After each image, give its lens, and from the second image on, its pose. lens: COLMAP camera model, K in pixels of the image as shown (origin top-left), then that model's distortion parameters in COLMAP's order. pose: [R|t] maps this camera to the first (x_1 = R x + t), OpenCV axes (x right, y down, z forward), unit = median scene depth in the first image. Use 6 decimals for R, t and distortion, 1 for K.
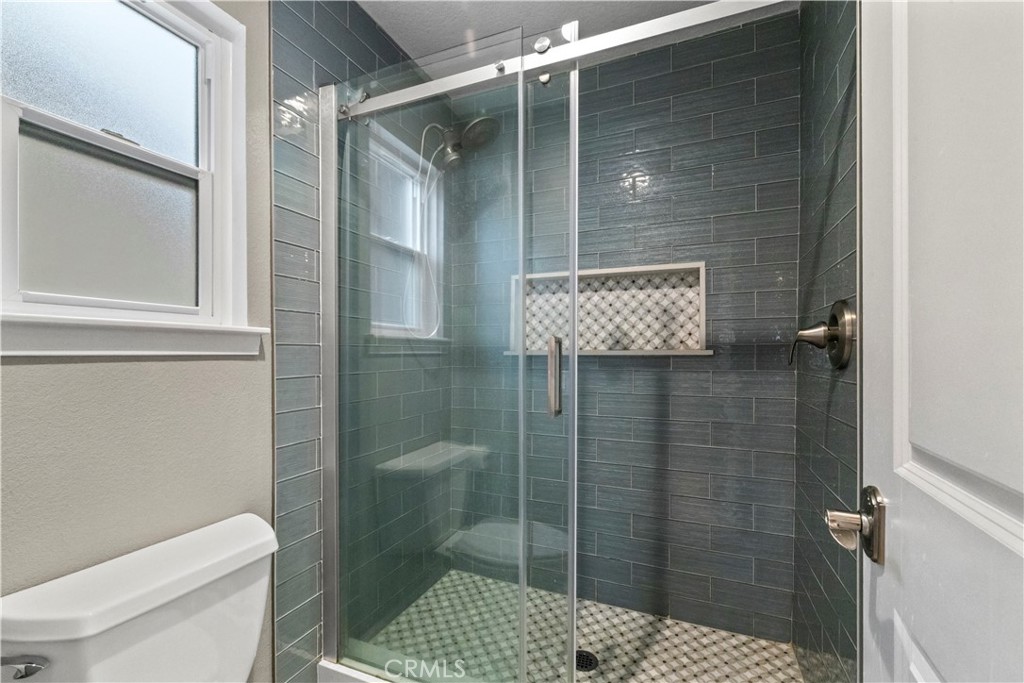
lens RADIAL K [[427.7, 0, 533.7], [0, 427.7, 356.0], [0, 0, 1]] dist [-0.002913, -0.001066]
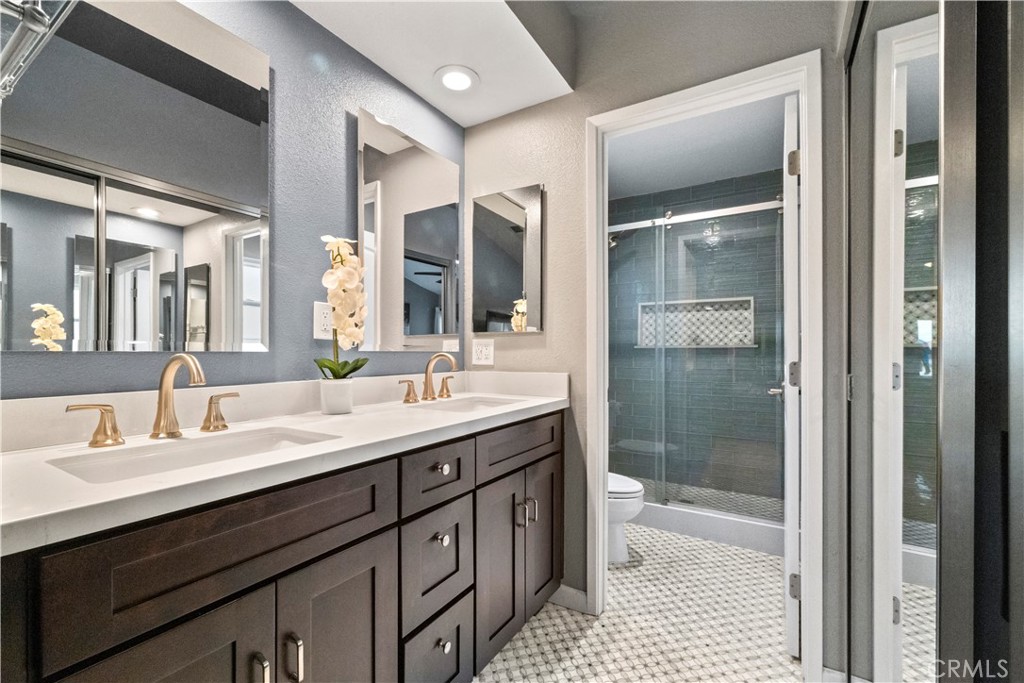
lens RADIAL K [[427.7, 0, 538.8], [0, 427.7, 351.9], [0, 0, 1]] dist [-0.002913, -0.001066]
pose [[0.990919, -0.004868, -0.134372, -0.248348], [0.005967, 0.999952, 0.007775, -0.004003], [0.134327, -0.008506, 0.990900, -0.878590]]
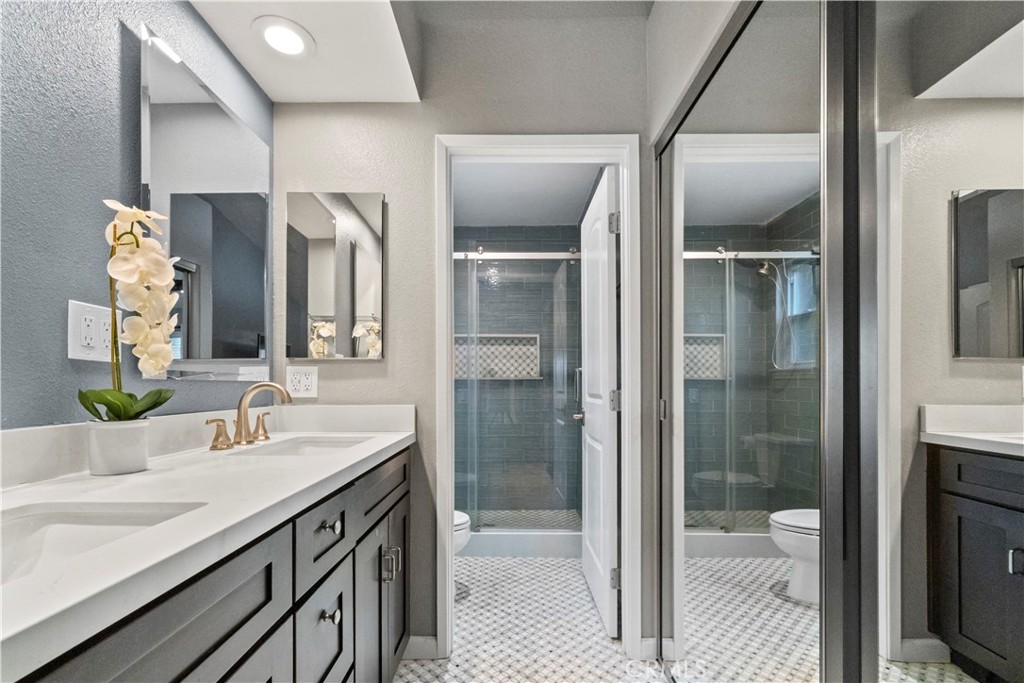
lens RADIAL K [[427.7, 0, 514.8], [0, 427.7, 384.0], [0, 0, 1]] dist [-0.002913, -0.001066]
pose [[0.923378, -0.004828, 0.383862, -0.474066], [0.001959, 0.999967, 0.007866, 0.002368], [-0.383887, -0.006511, 0.923357, -0.812604]]
